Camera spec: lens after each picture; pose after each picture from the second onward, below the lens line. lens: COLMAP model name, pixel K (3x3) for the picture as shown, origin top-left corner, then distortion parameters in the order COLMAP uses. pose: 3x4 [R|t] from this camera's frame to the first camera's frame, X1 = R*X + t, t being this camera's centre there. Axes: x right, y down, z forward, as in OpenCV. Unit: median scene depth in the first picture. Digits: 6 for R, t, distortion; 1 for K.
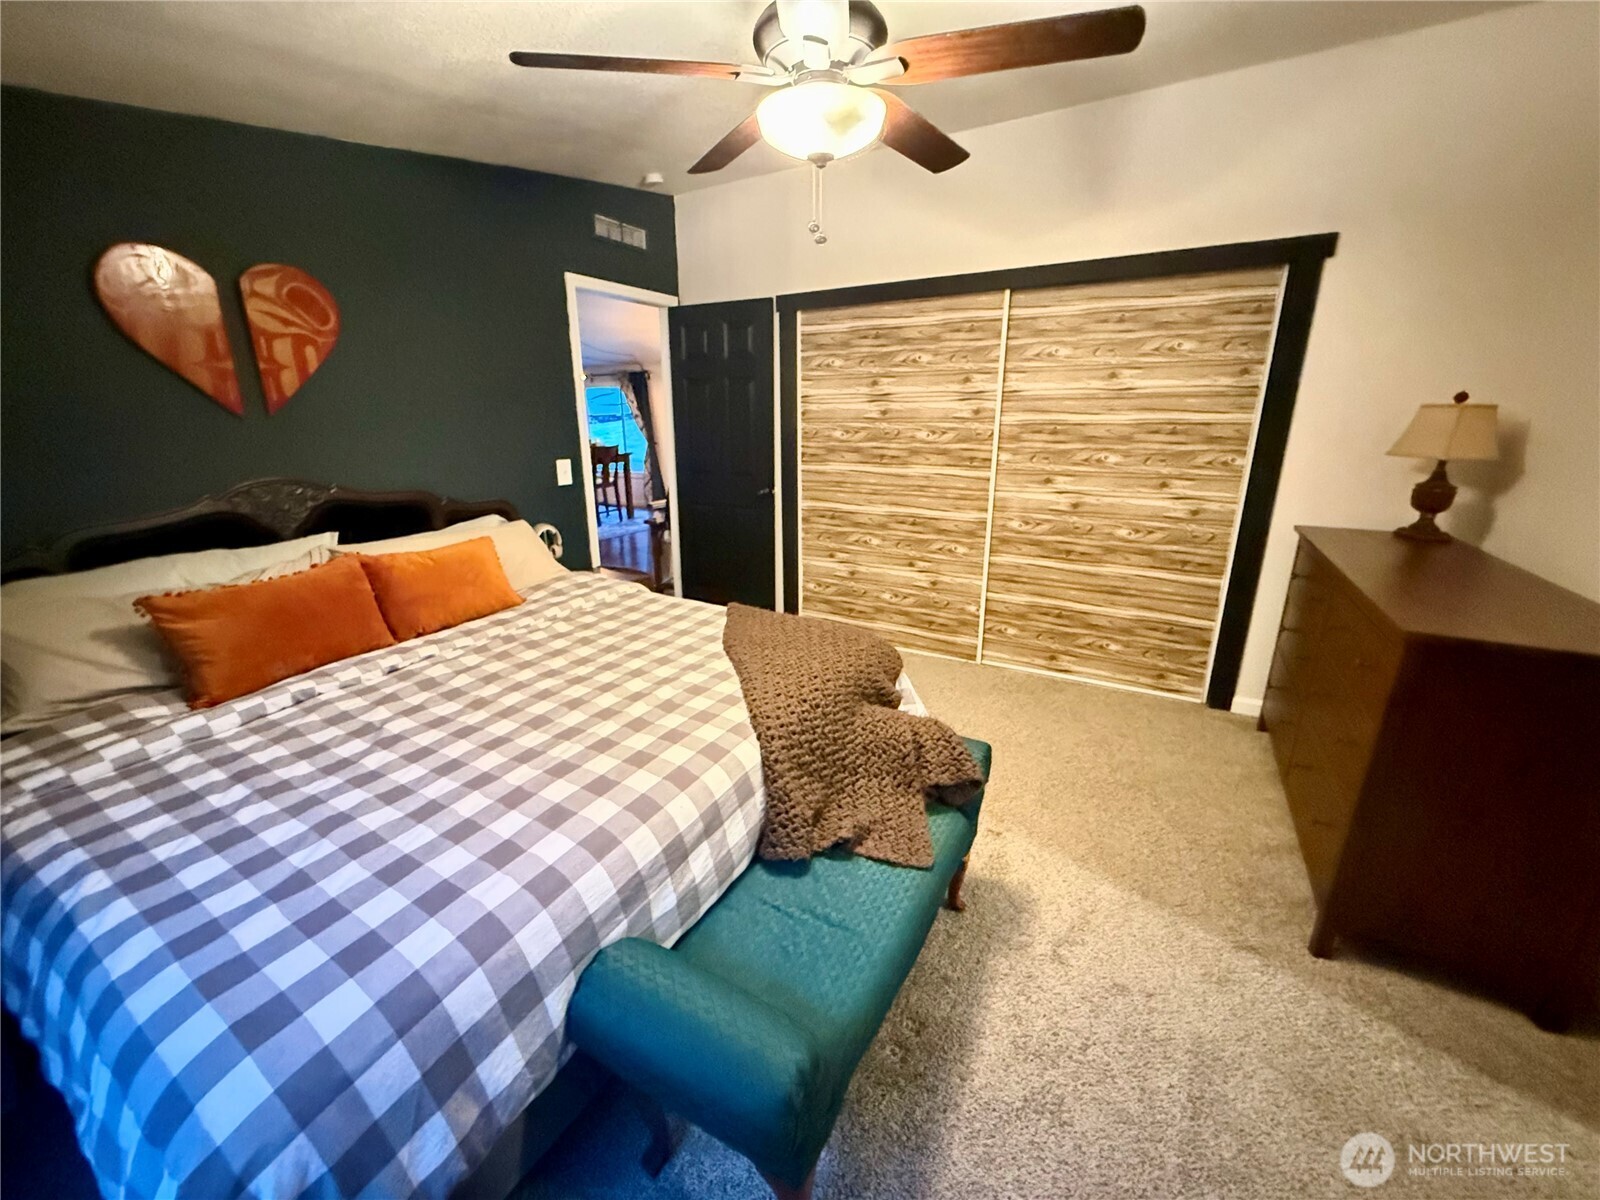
lens RADIAL K [[636.1, 0, 794.5], [0, 636.1, 601.3], [0, 0, 1]] dist [-0.000151, 0.000031]
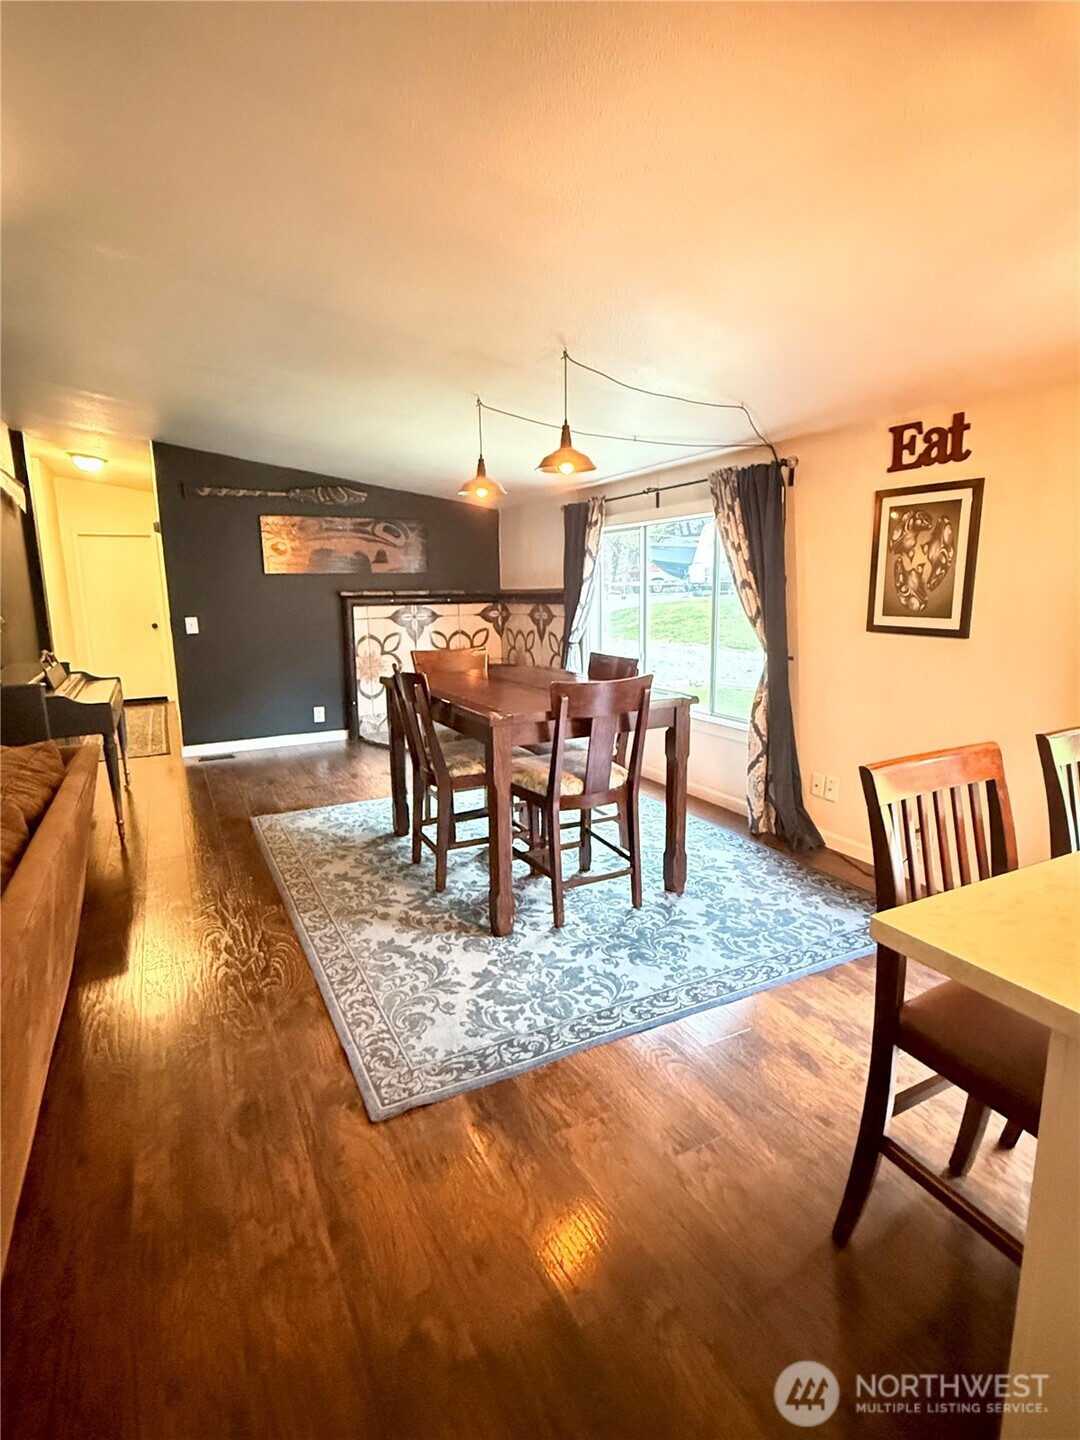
lens RADIAL K [[732.2, 0, 539.7], [0, 732.2, 715.4], [0, 0, 1]] dist [-0.000281, 0.000138]
pose [[0.838241, 0.092170, -0.537454, -0.113565], [-0.147485, 0.987198, -0.060727, -0.174356], [0.524976, 0.130170, 0.841104, 0.594445]]
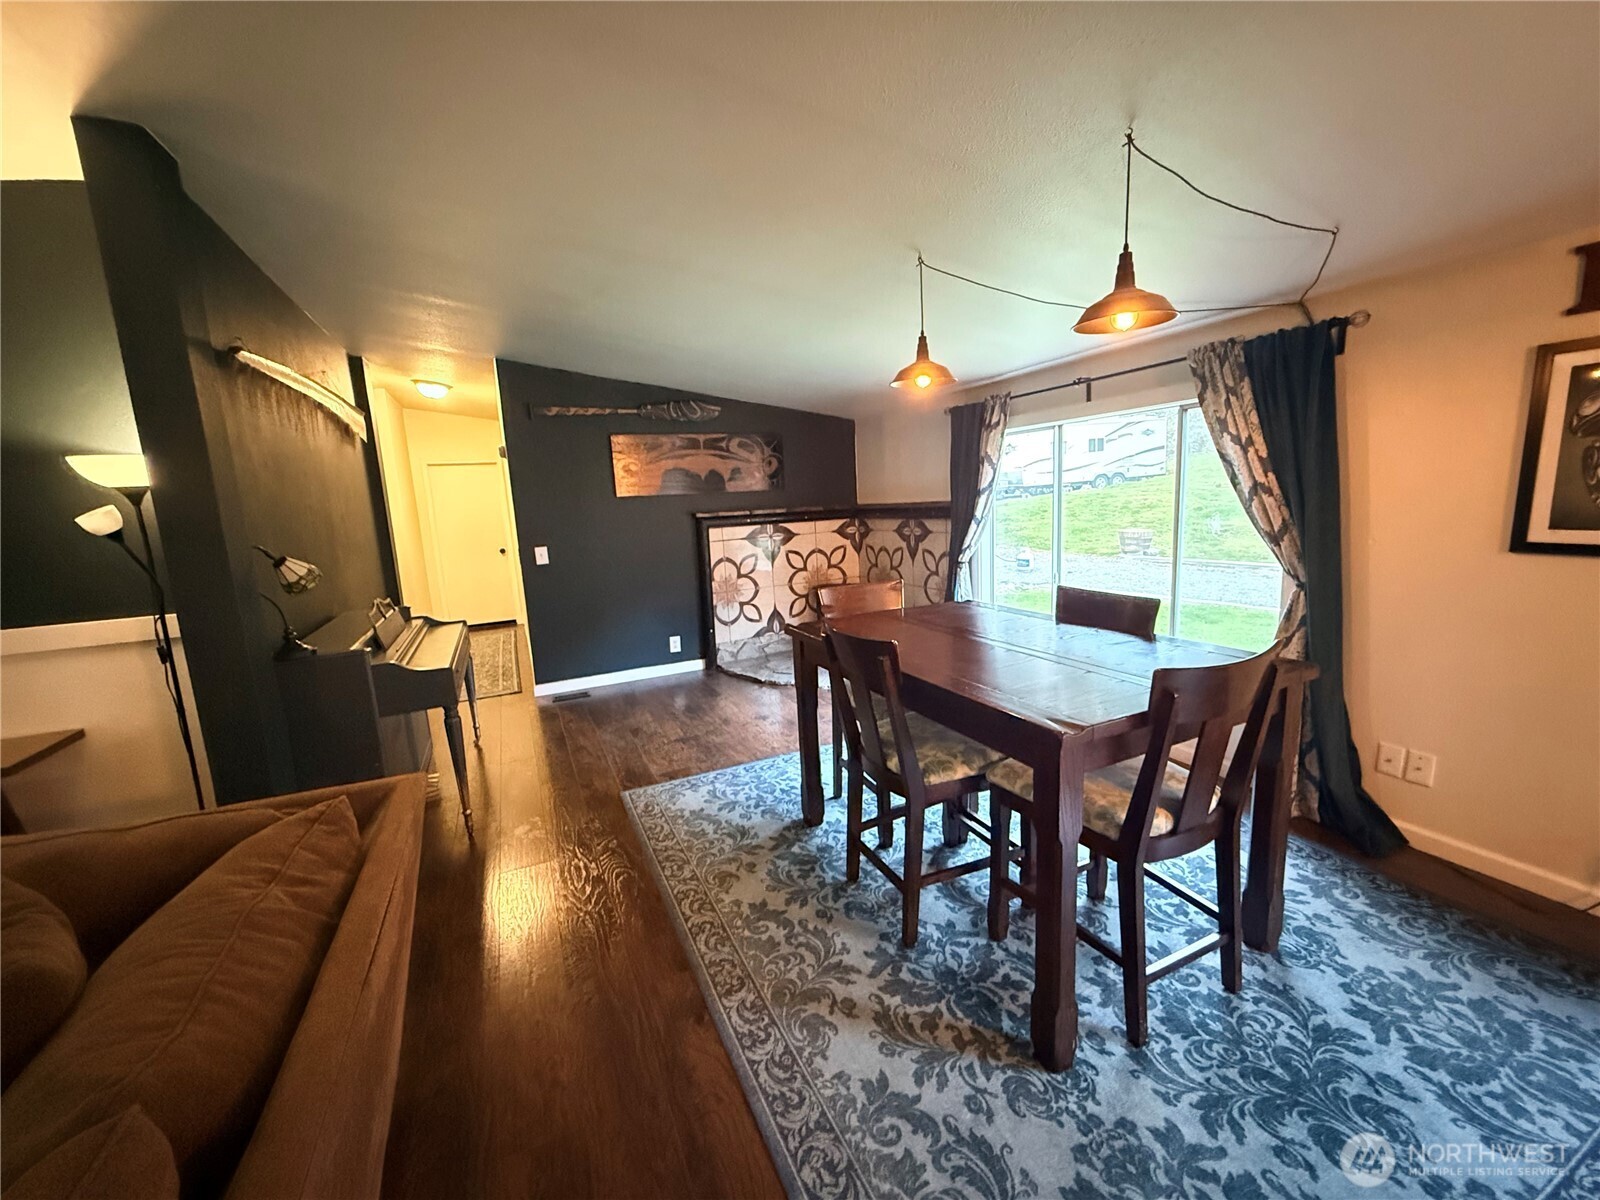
lens RADIAL K [[636.1, 0, 794.5], [0, 636.1, 601.3], [0, 0, 1]] dist [-0.000151, 0.000031]
pose [[0.809383, 0.062620, -0.583934, -0.252960], [-0.123469, 0.990221, -0.064950, -0.201694], [0.574156, 0.124667, 0.809199, 0.669065]]
